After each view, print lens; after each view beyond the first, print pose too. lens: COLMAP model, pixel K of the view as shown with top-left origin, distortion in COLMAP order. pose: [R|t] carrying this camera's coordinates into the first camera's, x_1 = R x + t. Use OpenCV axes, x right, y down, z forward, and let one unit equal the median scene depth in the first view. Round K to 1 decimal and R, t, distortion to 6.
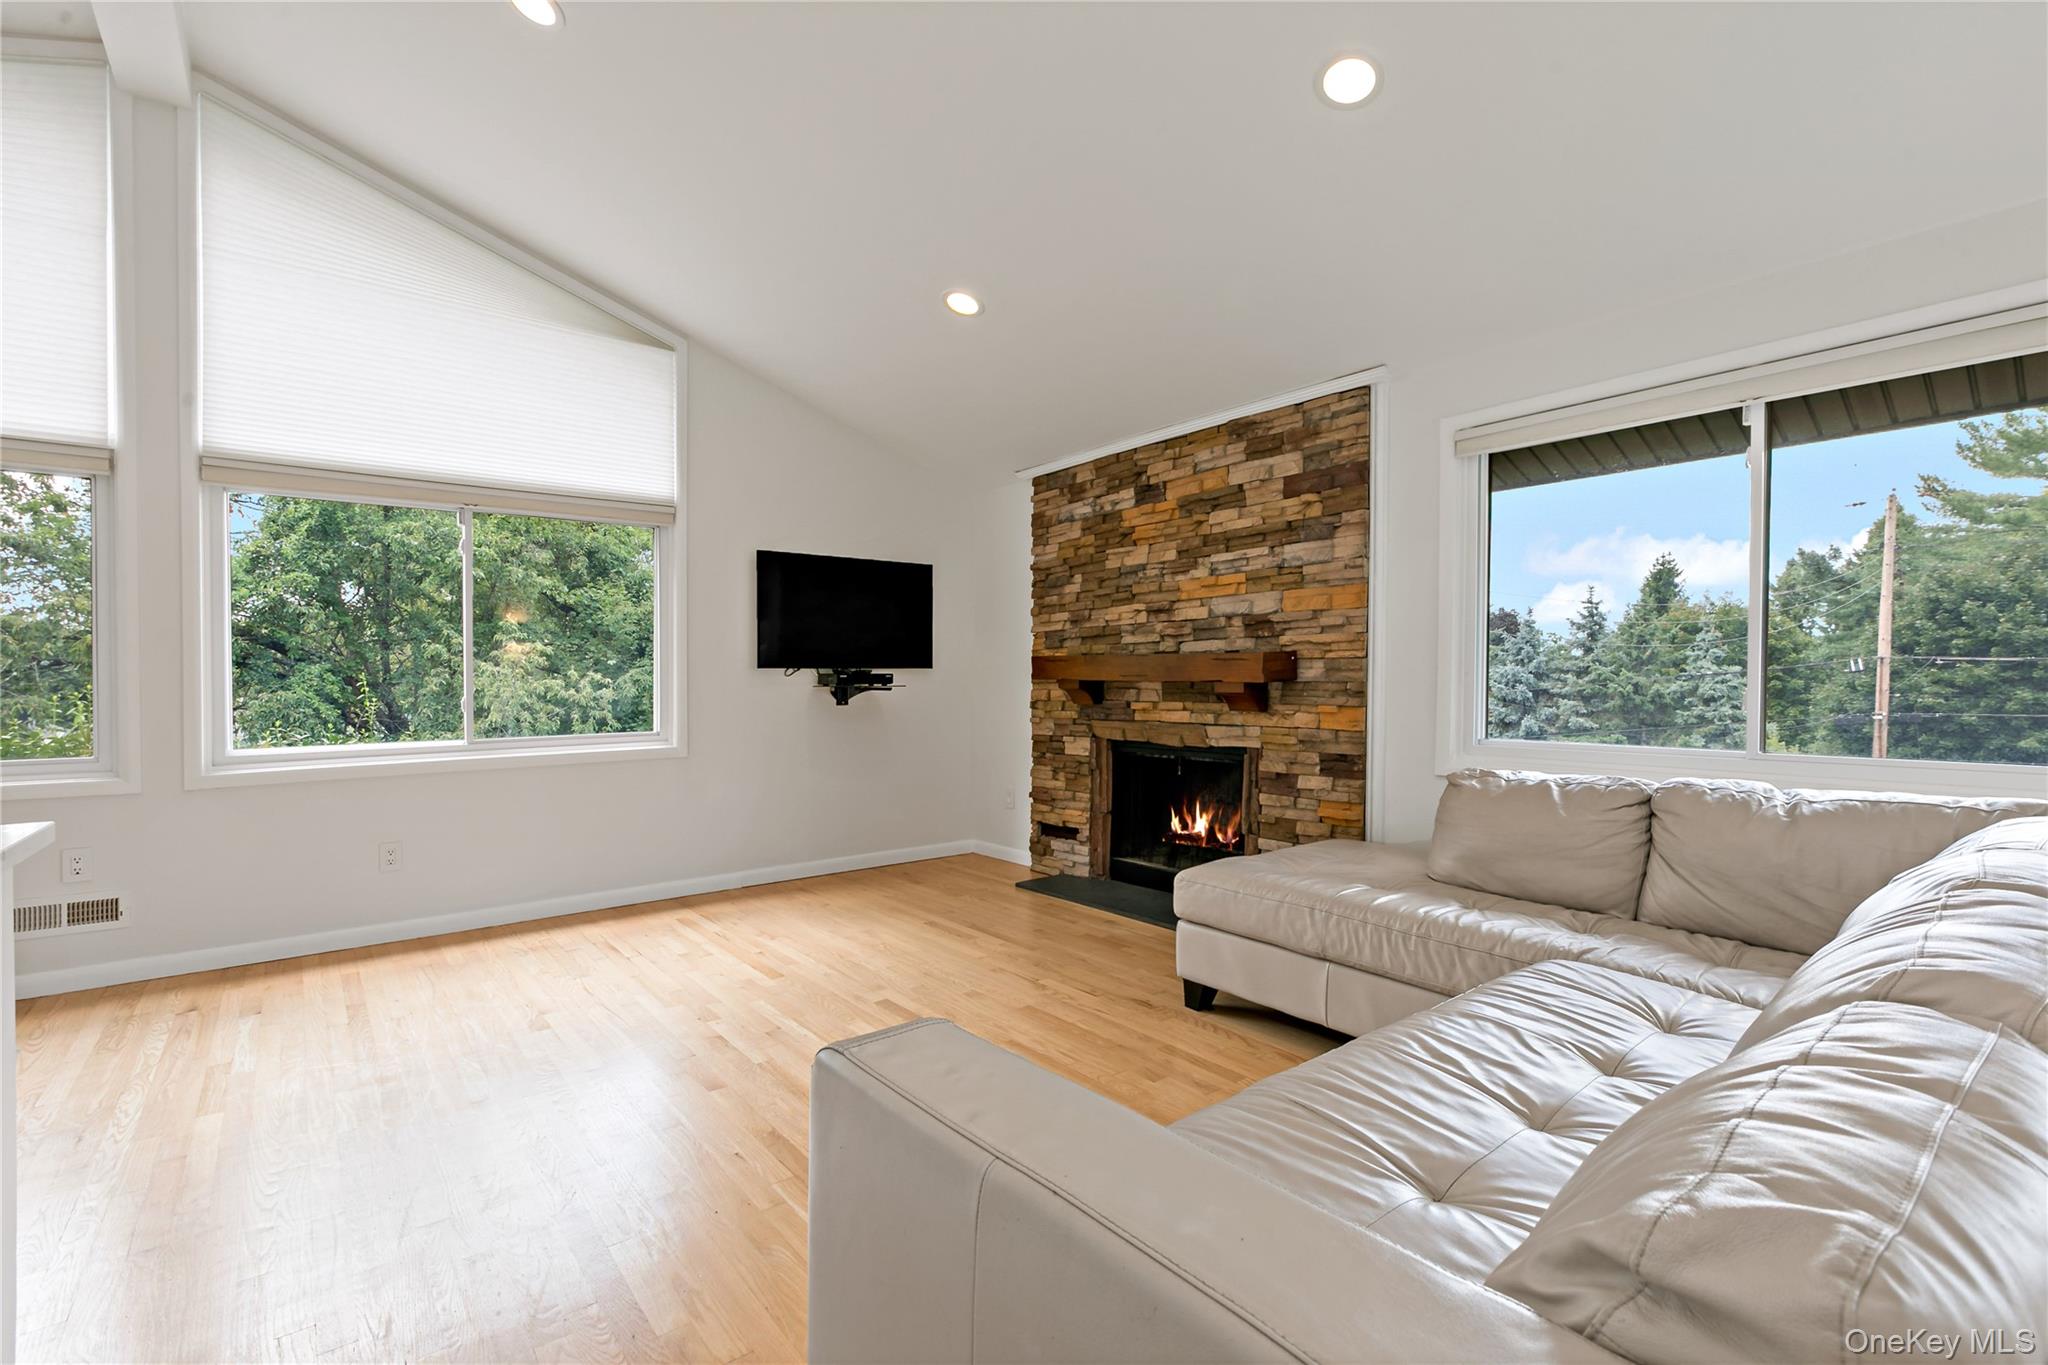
lens RADIAL K [[931.9, 0, 1021.5], [0, 931.9, 681.4], [0, 0, 1]] dist [0.004888, -0.001930]
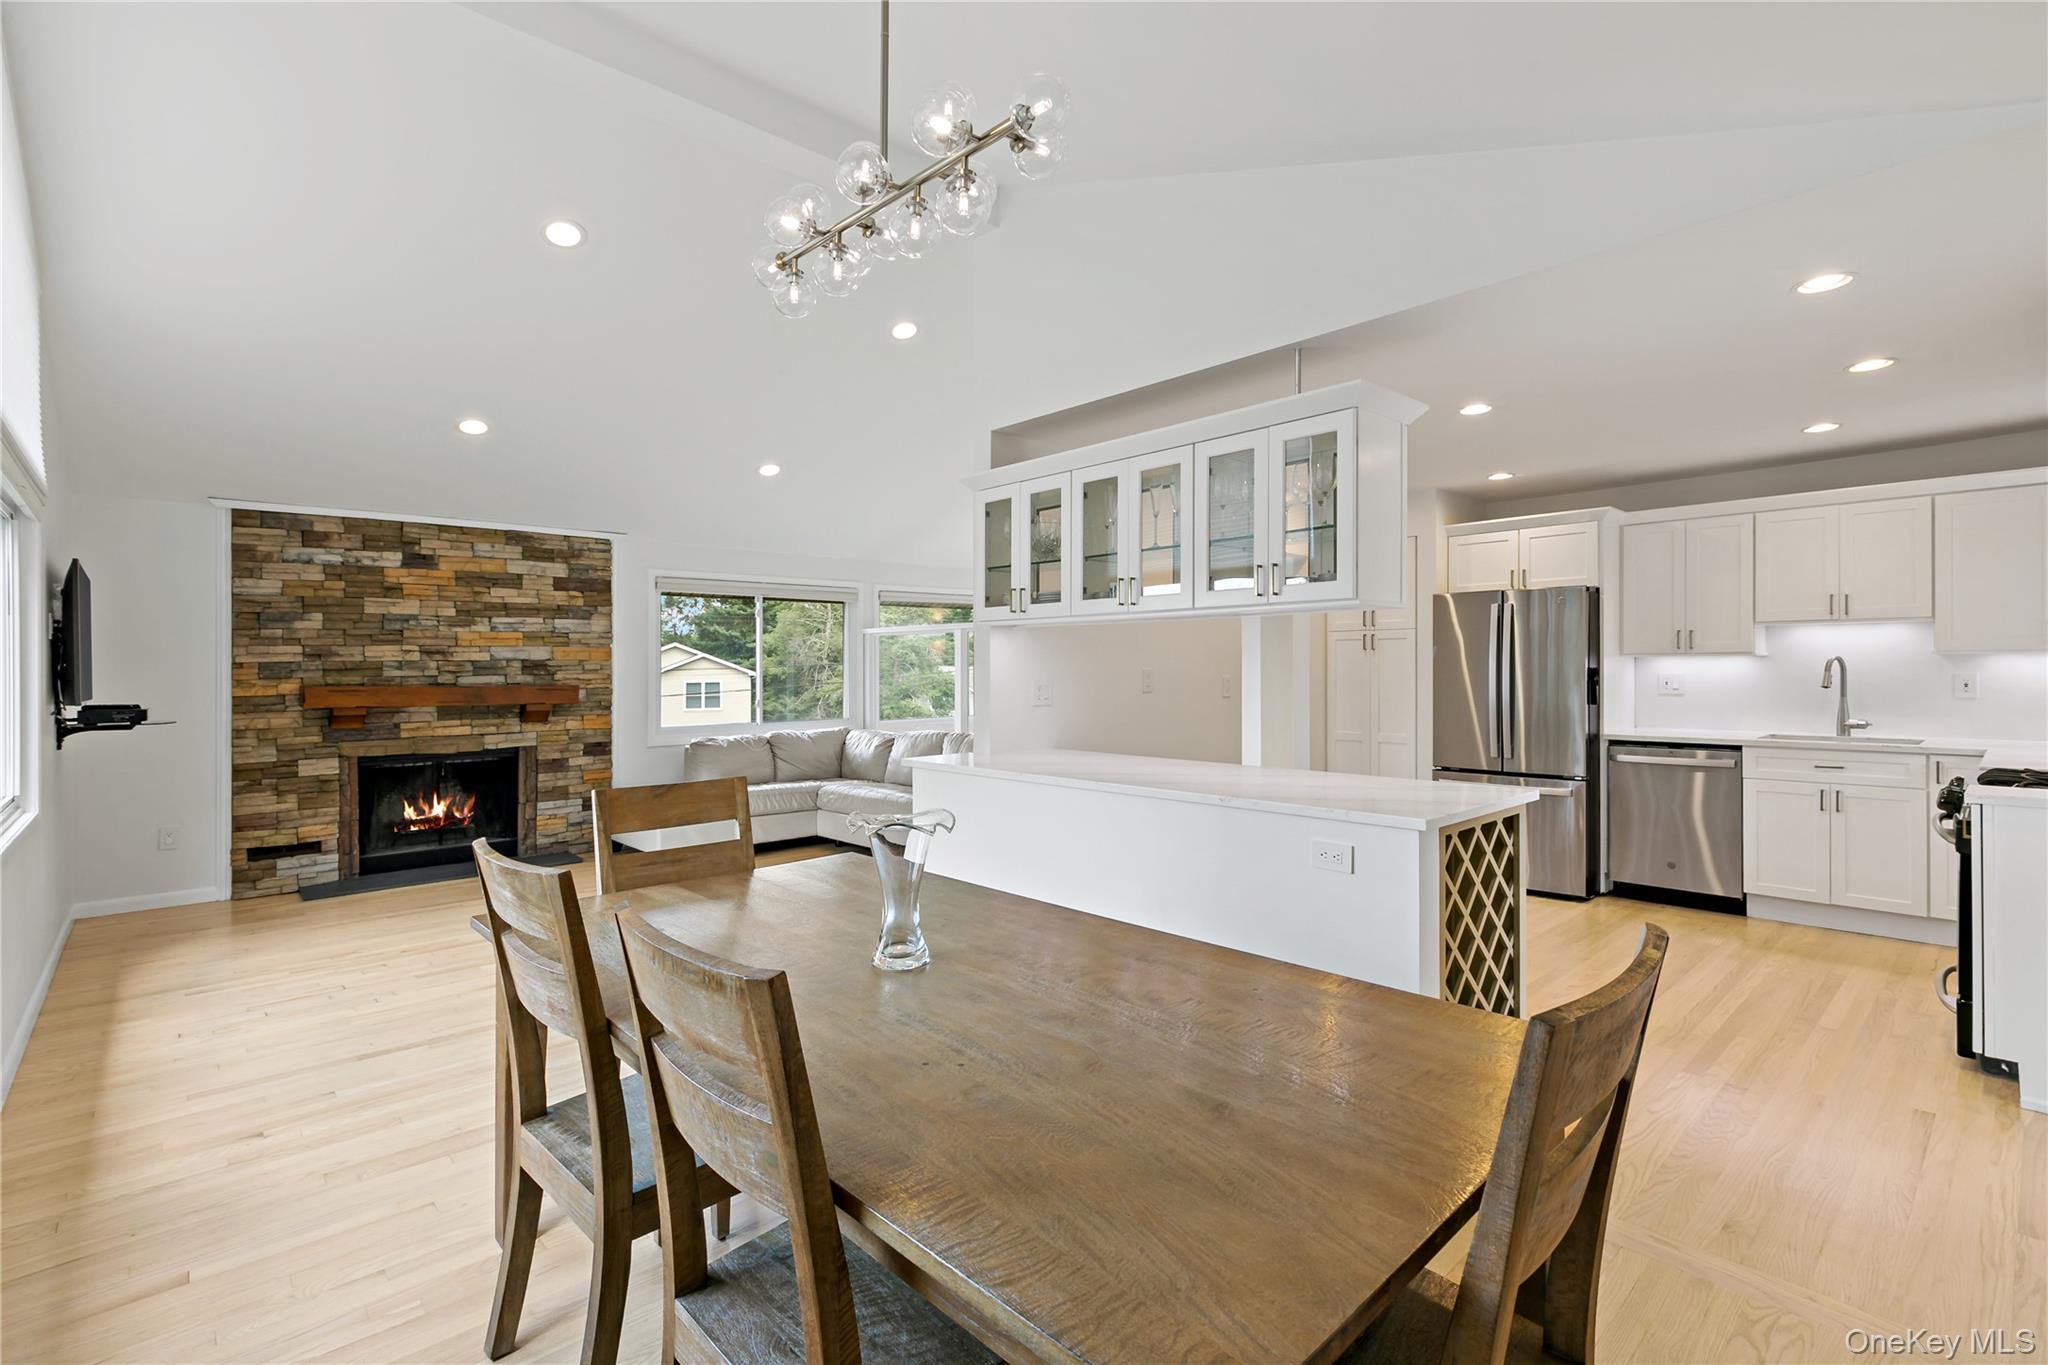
lens RADIAL K [[931.9, 0, 1015.4], [0, 931.9, 665.9], [0, 0, 1]] dist [0.004888, -0.001930]
pose [[-0.060445, 0.010487, 0.998116, -1.195474], [0.013770, 0.999858, -0.009672, -0.031612], [-0.998077, 0.013159, -0.060581, 0.253580]]
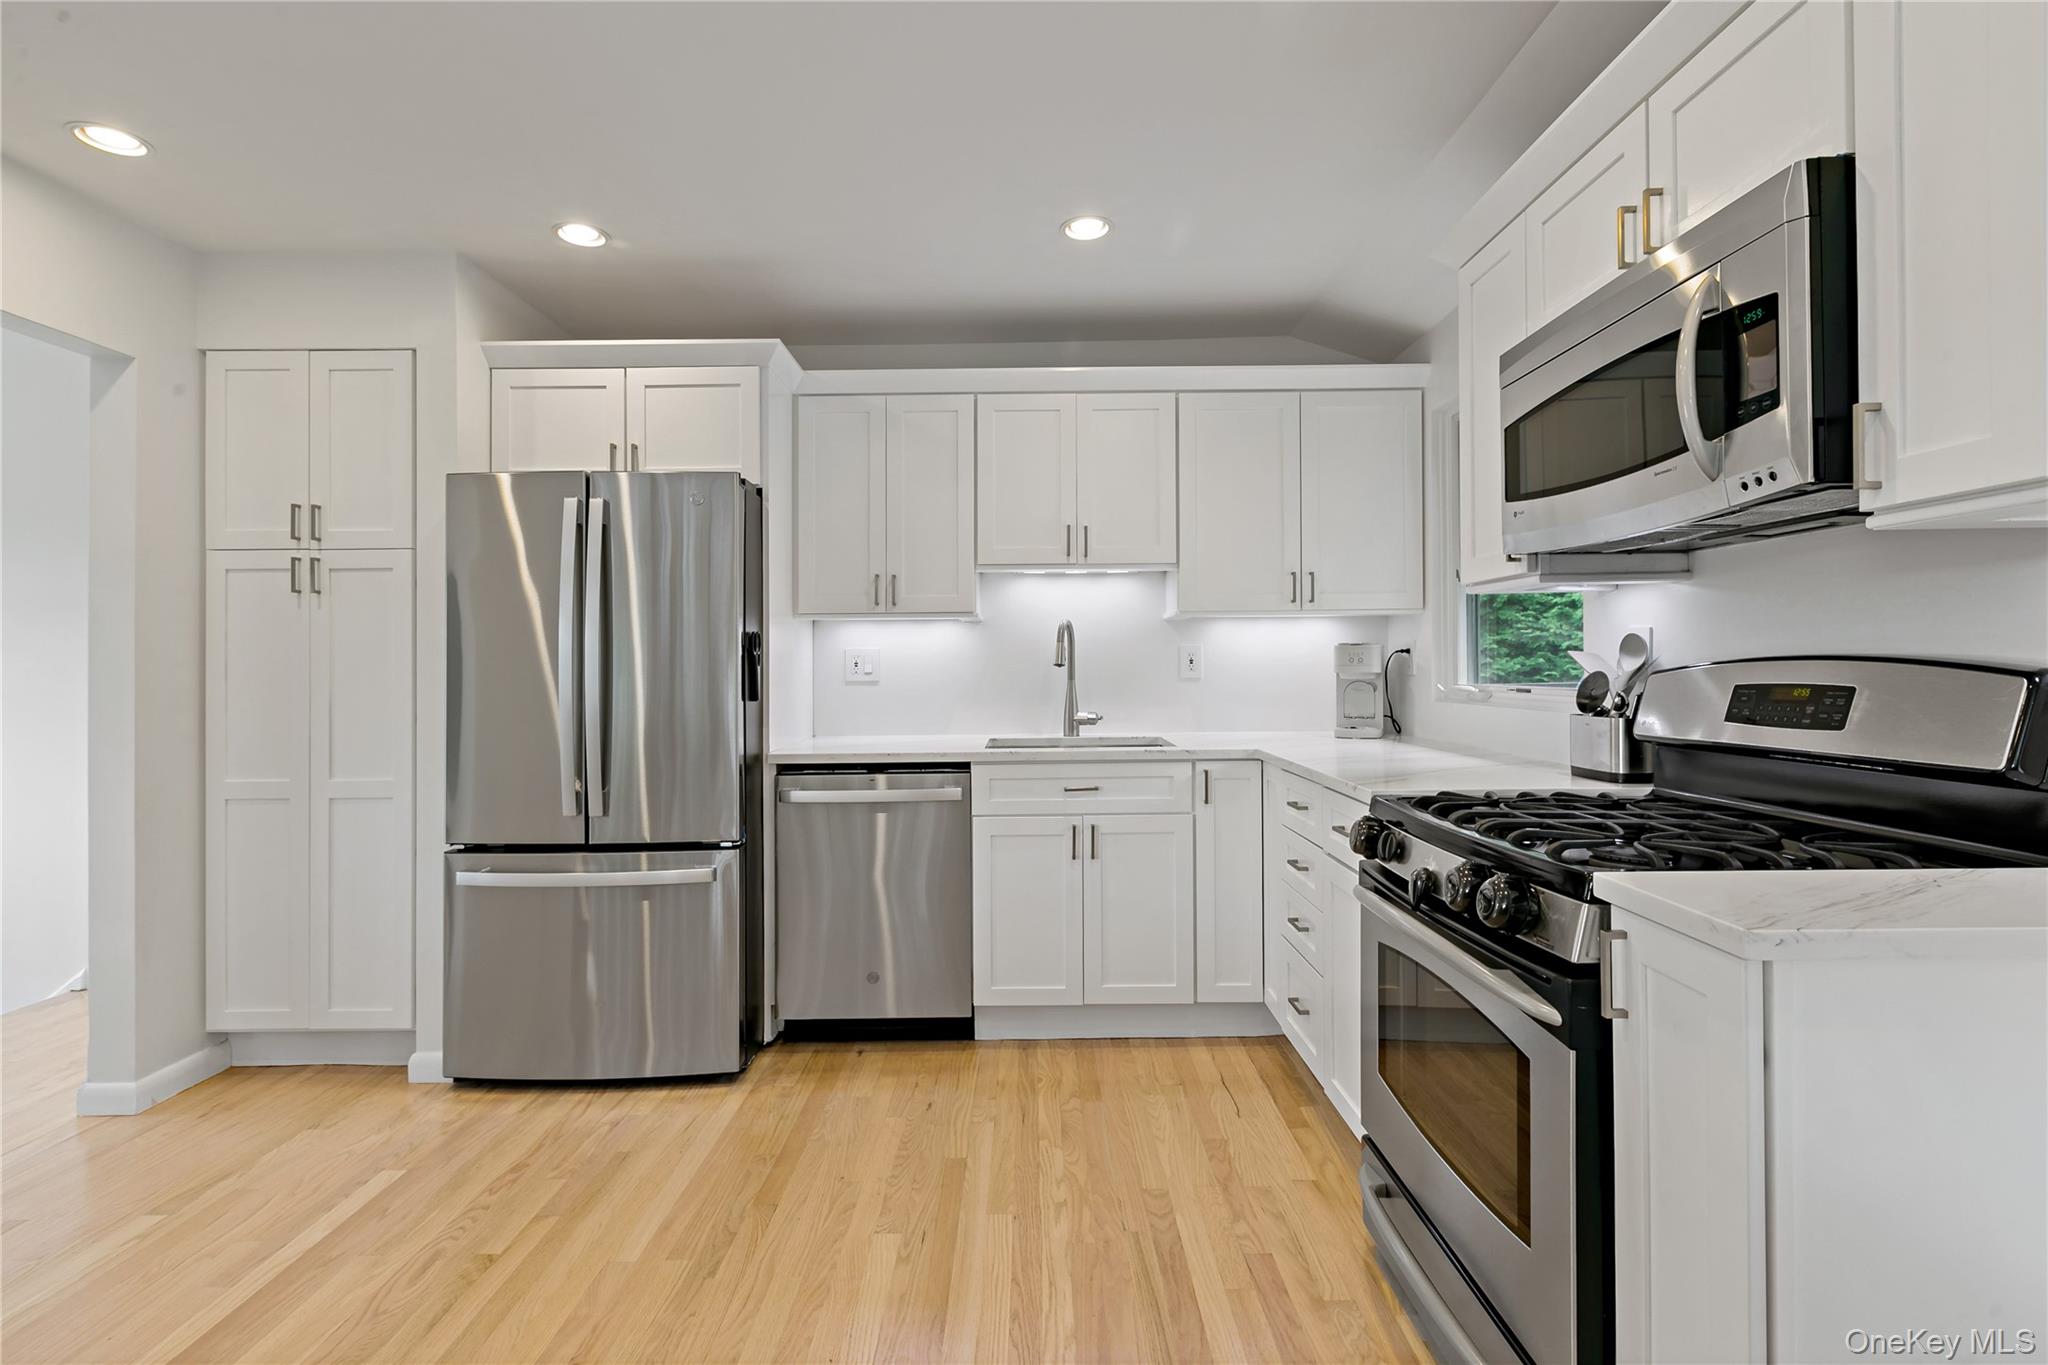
lens RADIAL K [[931.9, 0, 1032.8], [0, 931.9, 664.2], [0, 0, 1]] dist [0.004888, -0.001930]
pose [[-0.786110, 0.017789, 0.617830, -0.650695], [0.018835, 0.999811, -0.004822, -0.004782], [-0.617799, 0.007846, -0.786297, -0.132392]]
